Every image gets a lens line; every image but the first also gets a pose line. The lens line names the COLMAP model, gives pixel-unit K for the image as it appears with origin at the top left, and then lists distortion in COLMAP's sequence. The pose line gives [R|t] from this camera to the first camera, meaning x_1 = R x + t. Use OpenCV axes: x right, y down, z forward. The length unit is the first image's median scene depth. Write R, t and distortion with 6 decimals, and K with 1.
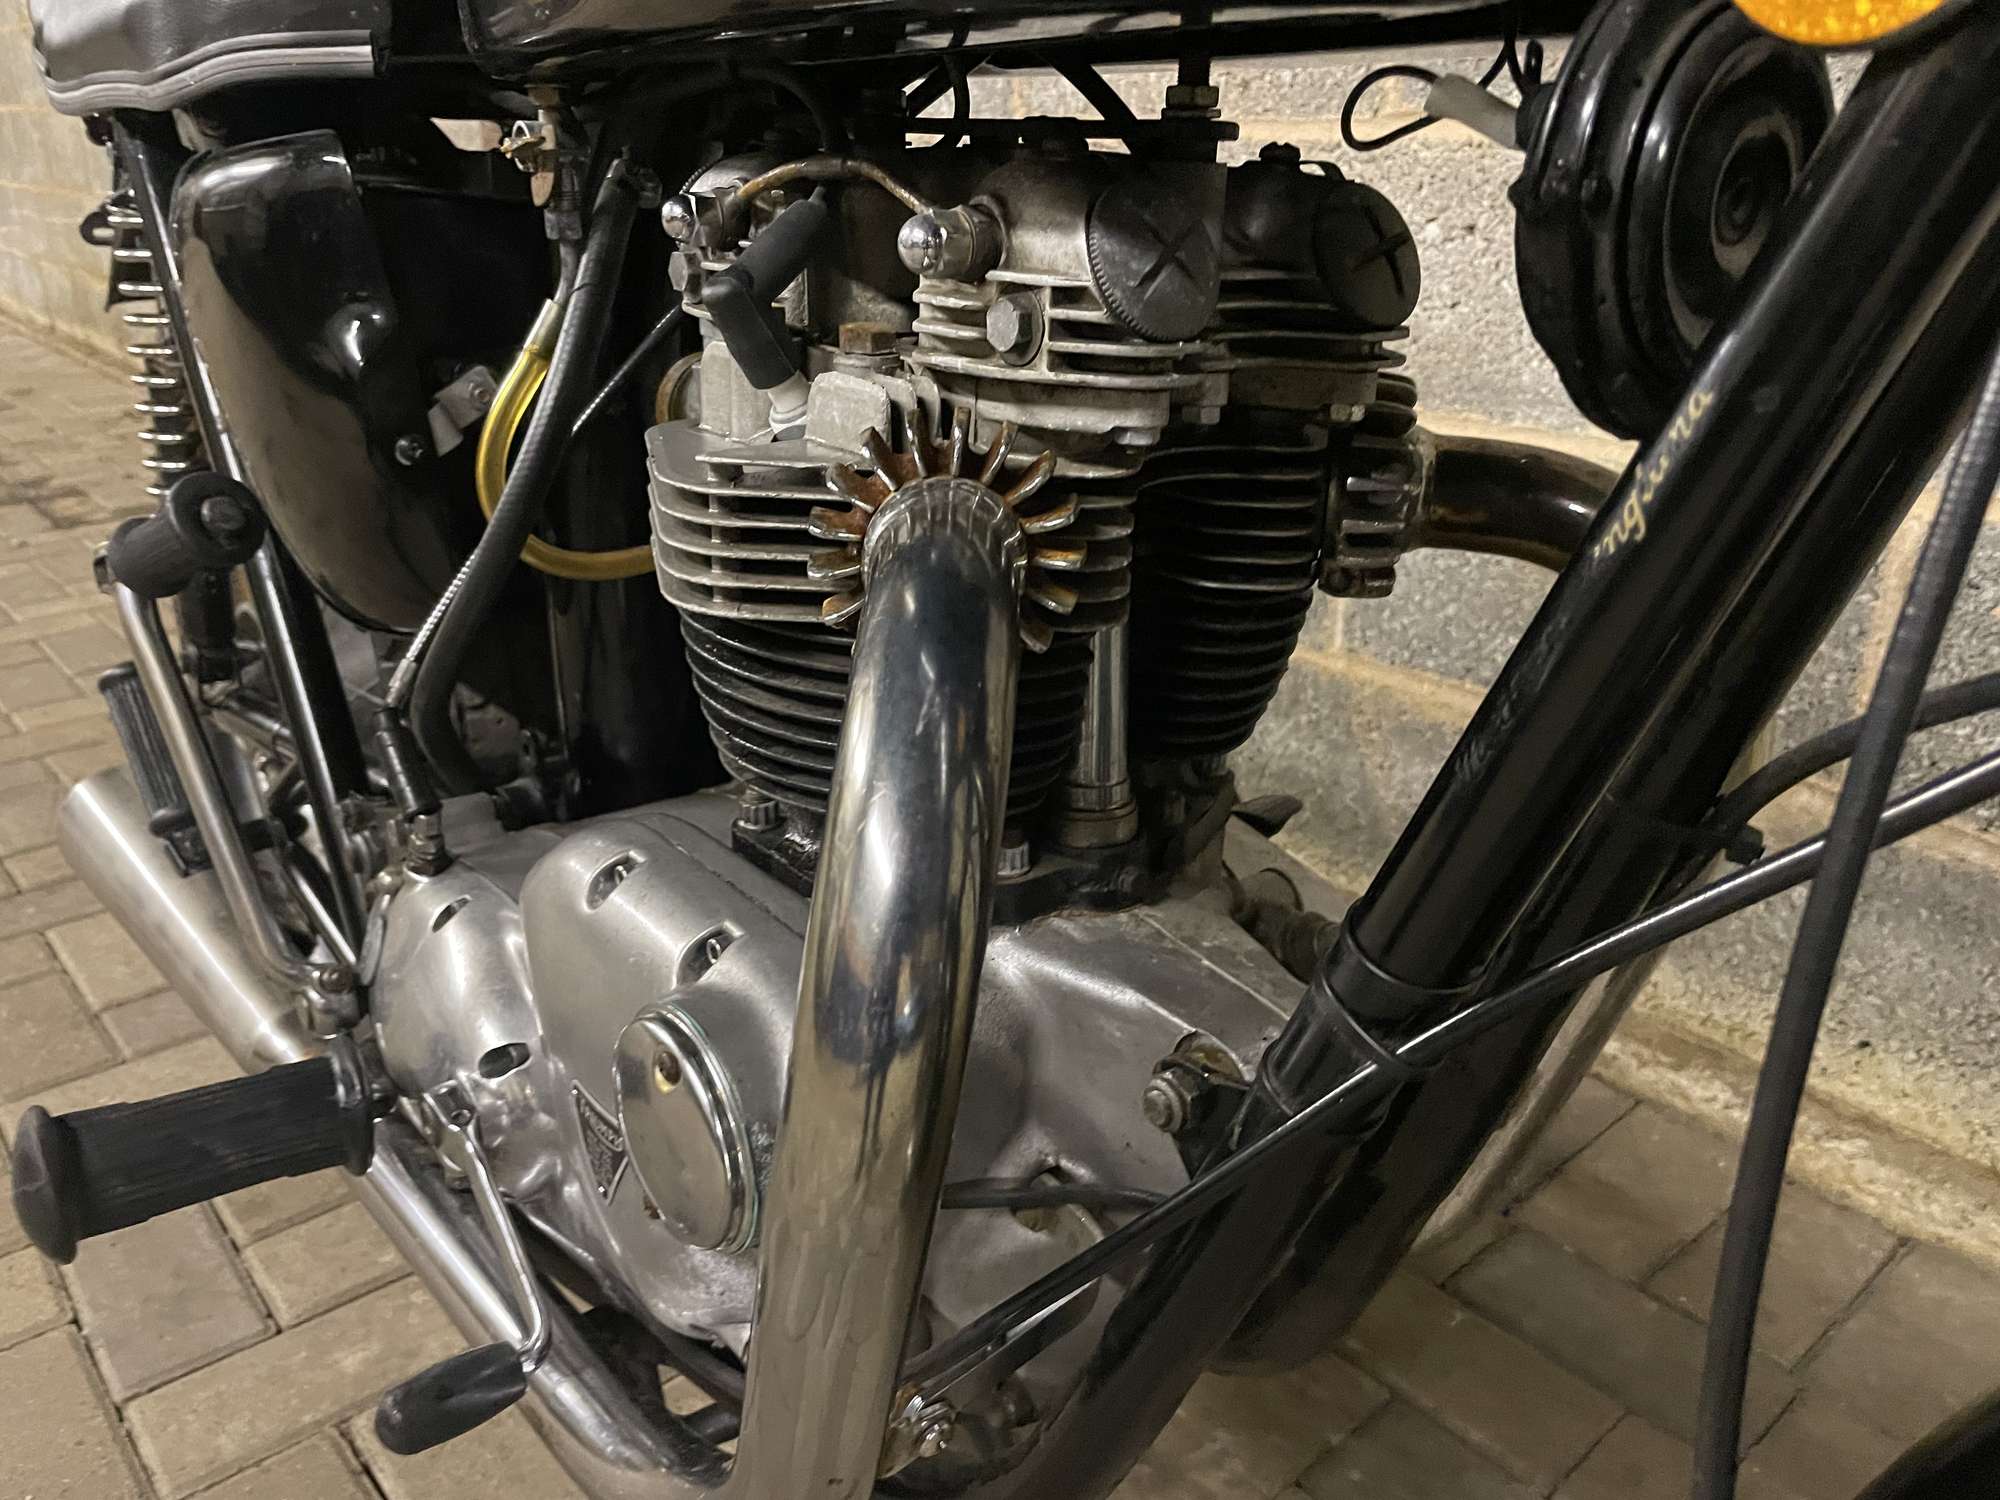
lens RADIAL K [[1541.4, 0, 985.9], [0, 1541.4, 755.1], [0, 0, 1]] dist [0.084042, -0.125893]
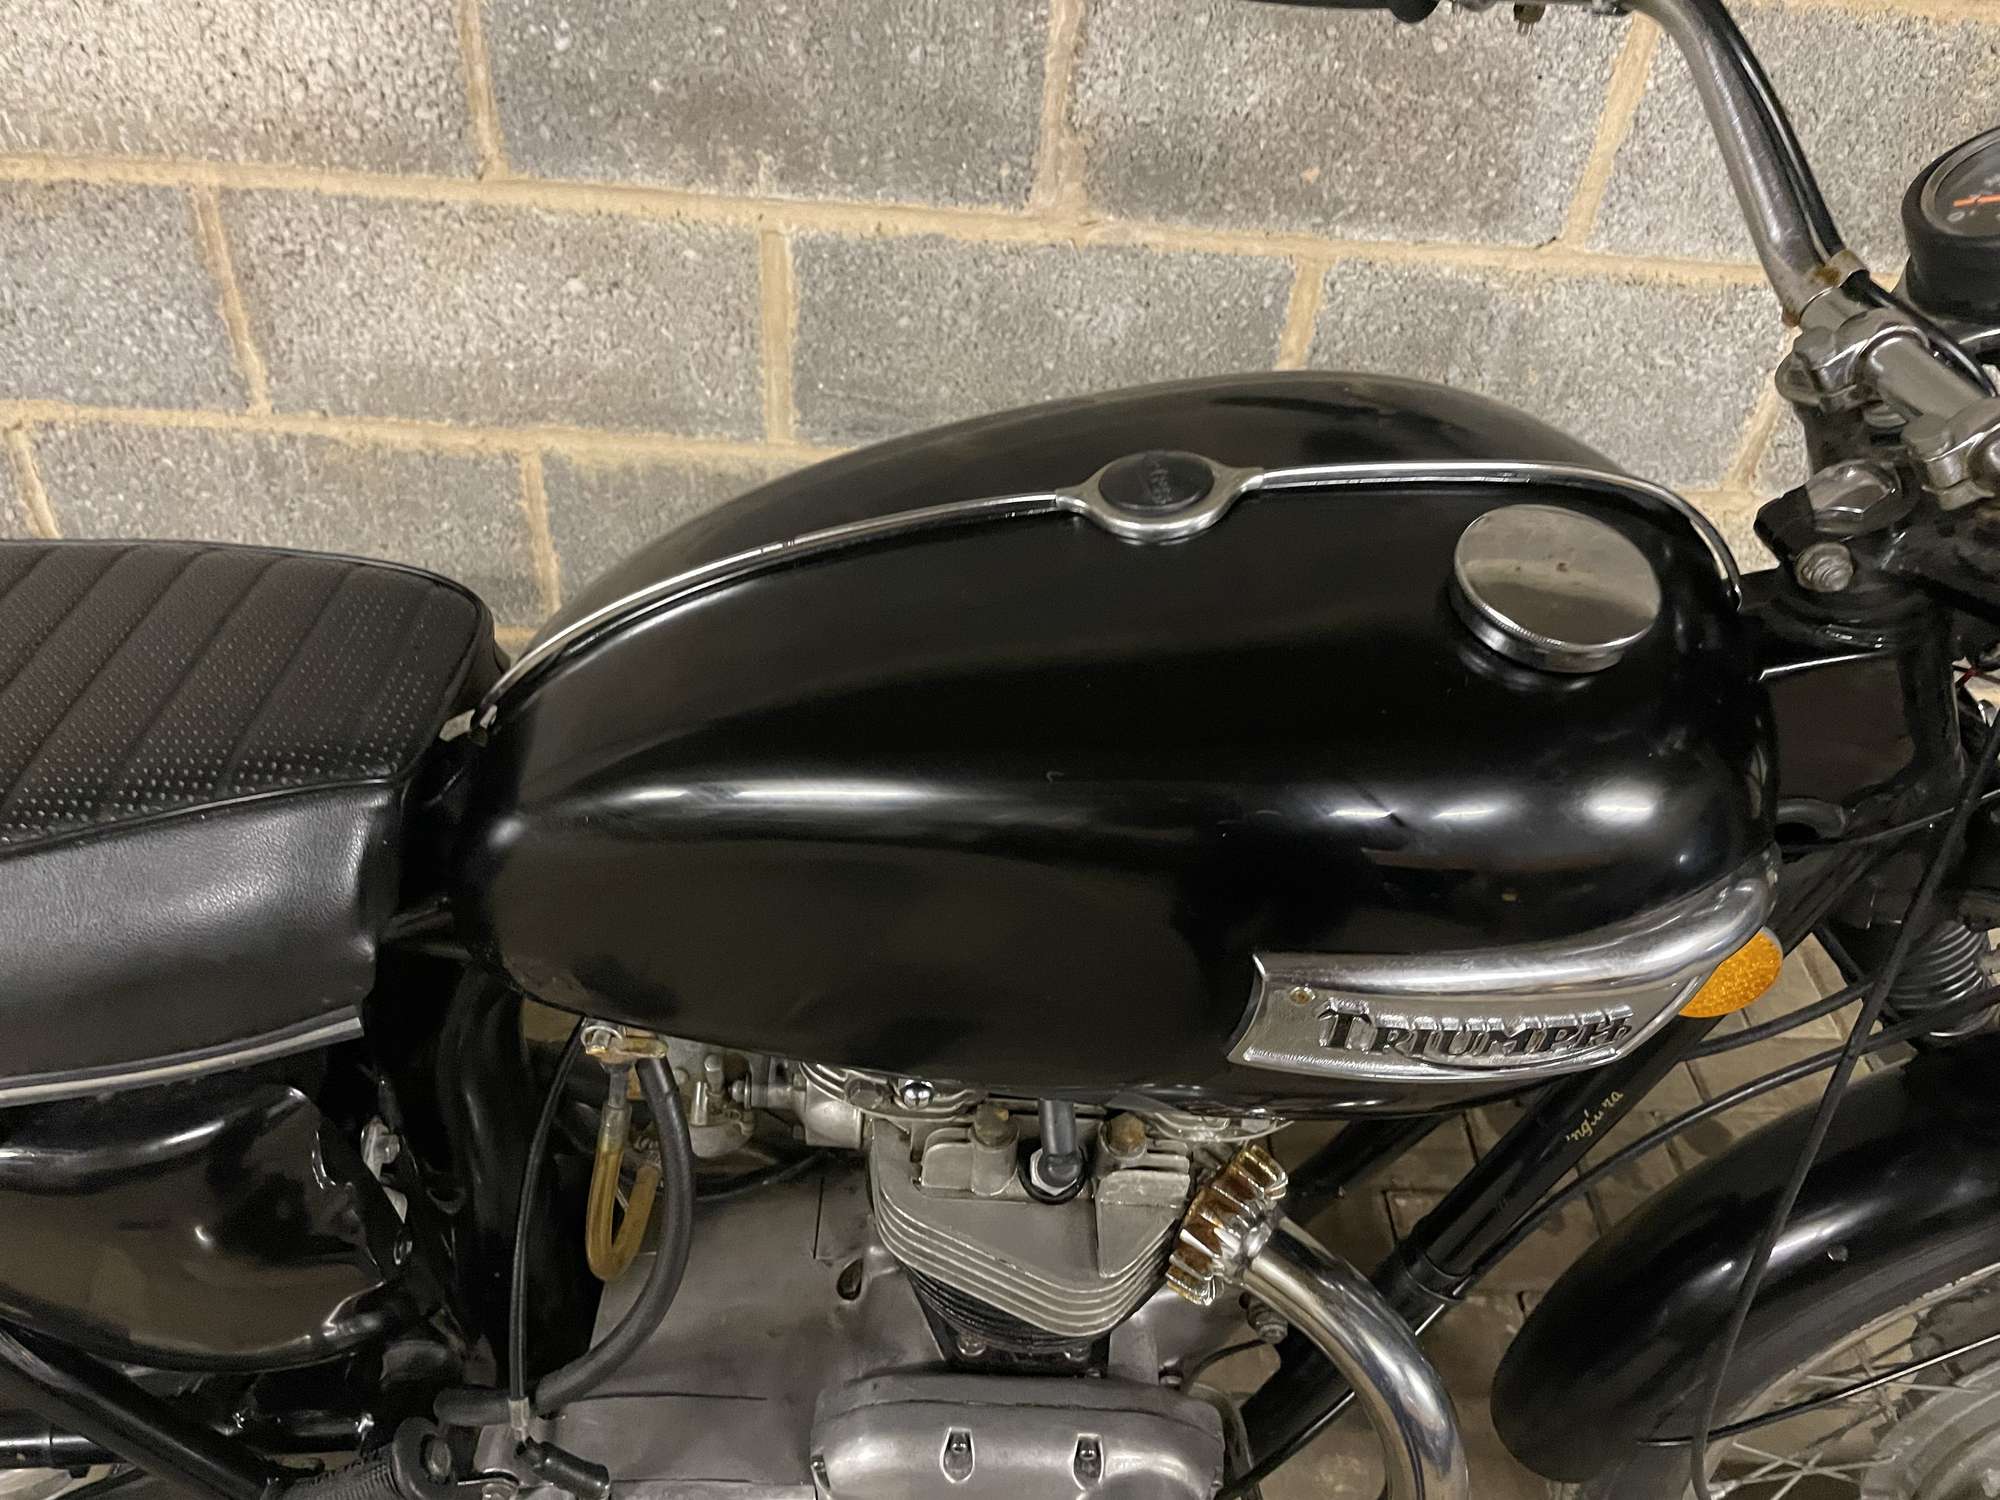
lens RADIAL K [[1541.4, 0, 1019.0], [0, 1541.4, 750.5], [0, 0, 1]] dist [0.084042, -0.125893]
pose [[0.621795, -0.479736, 0.619051, -0.645856], [0.213823, 0.864391, 0.455092, -0.931580], [-0.753426, -0.150607, 0.640052, 0.093081]]
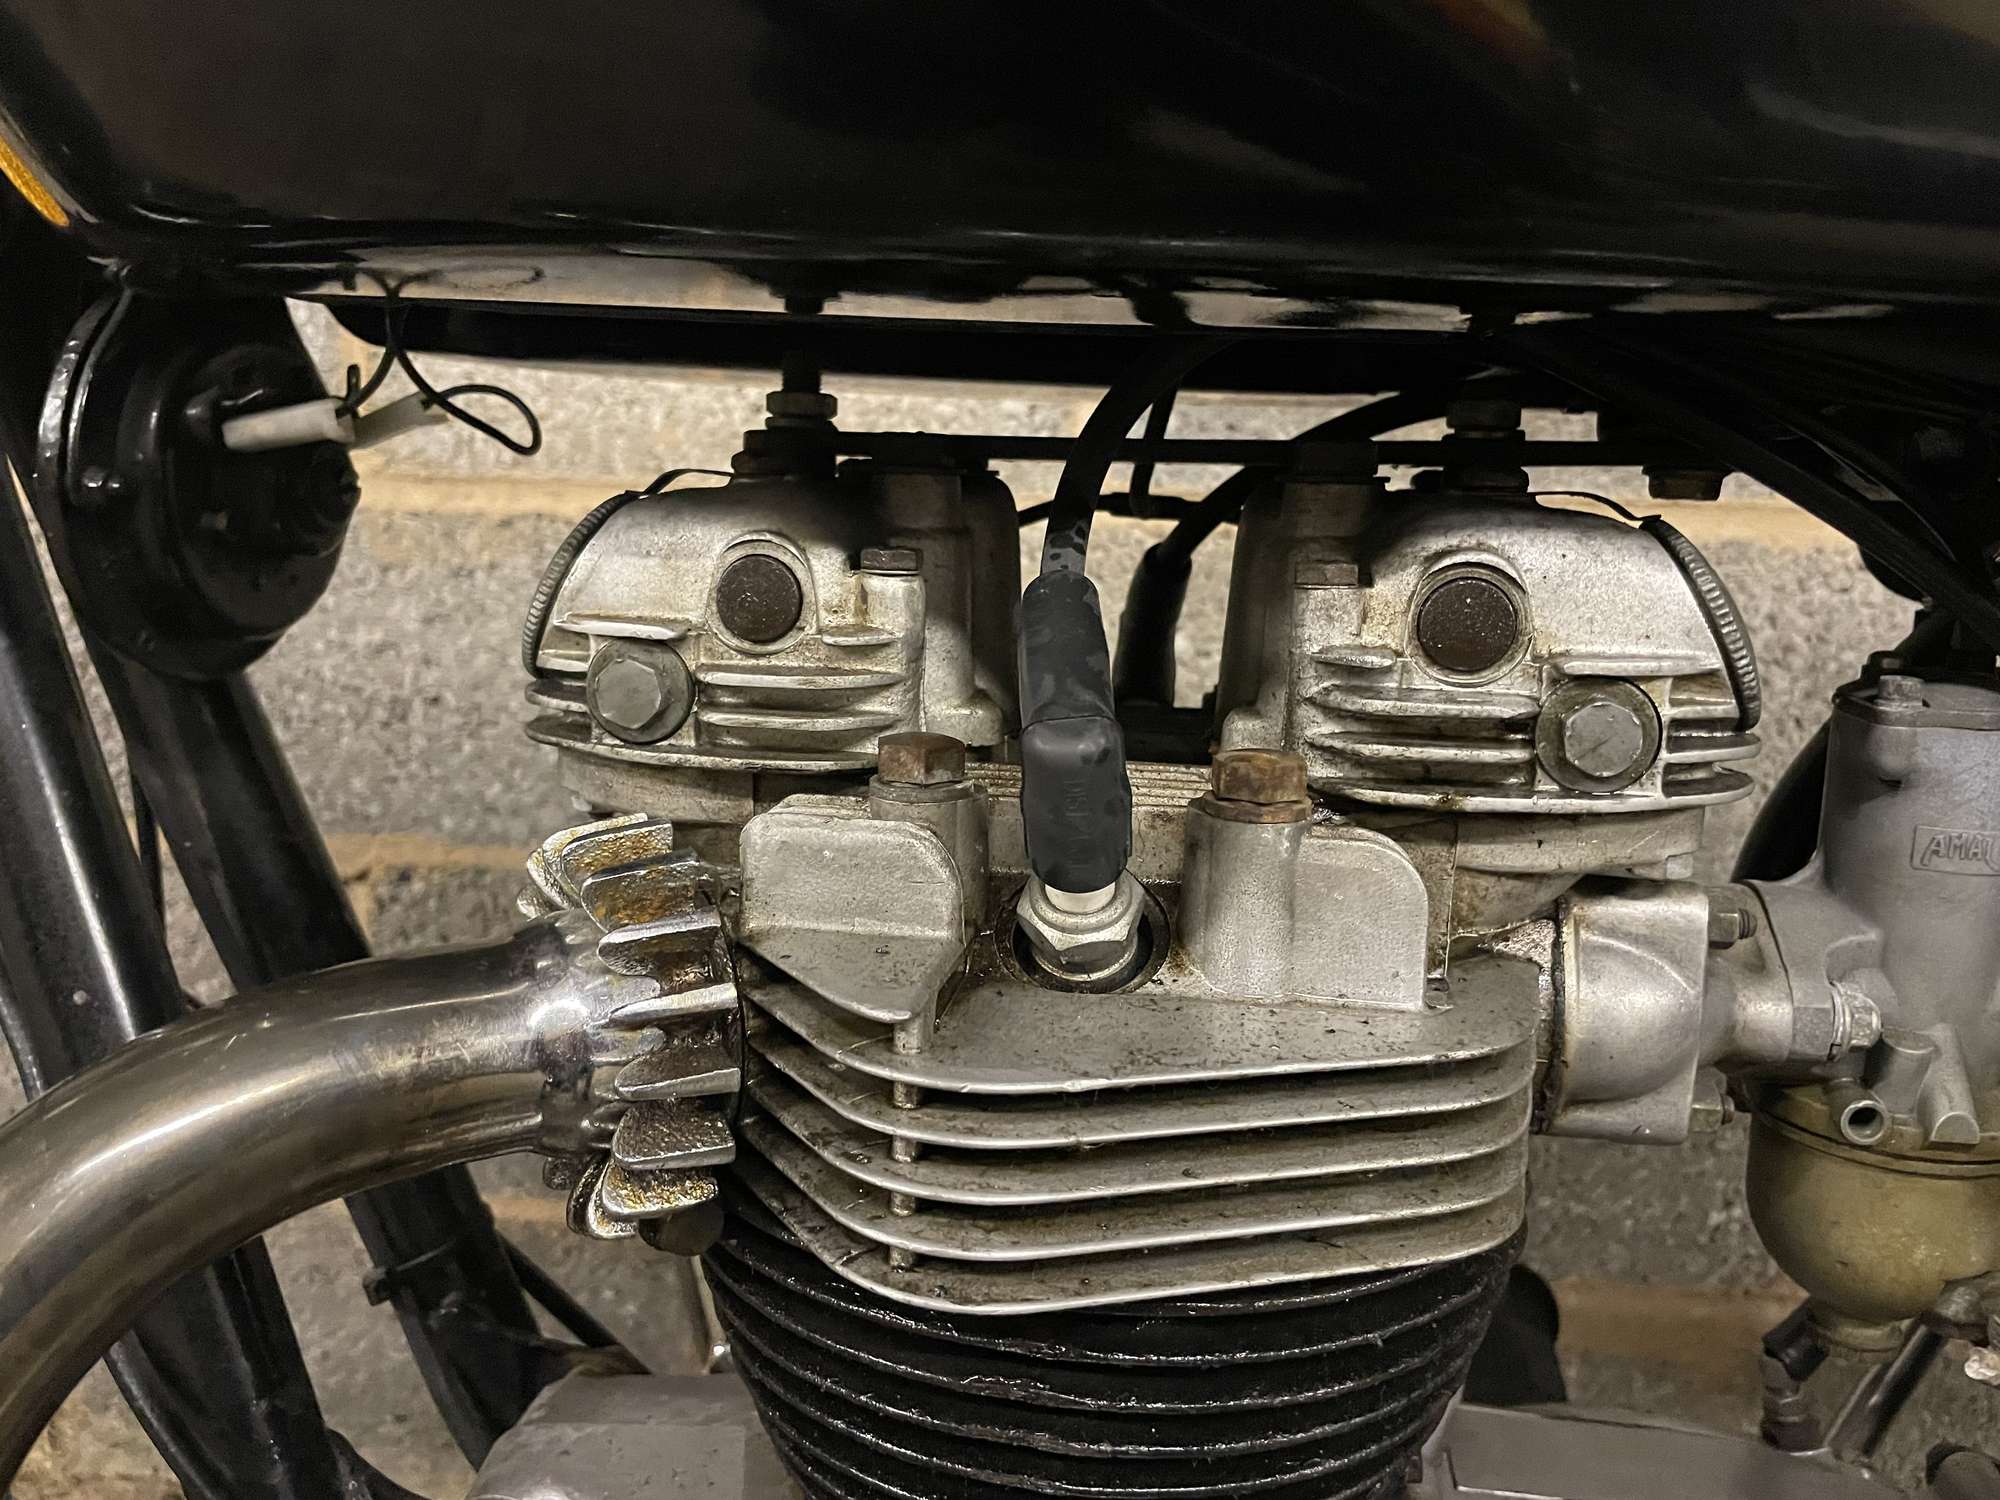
lens RADIAL K [[1541.4, 0, 984.8], [0, 1541.4, 717.9], [0, 0, 1]] dist [0.084042, -0.125893]
pose [[0.744512, -0.052768, 0.665520, -0.510509], [0.220874, 0.960202, -0.170957, -0.385646], [-0.630013, 0.274276, 0.726537, 1.048321]]
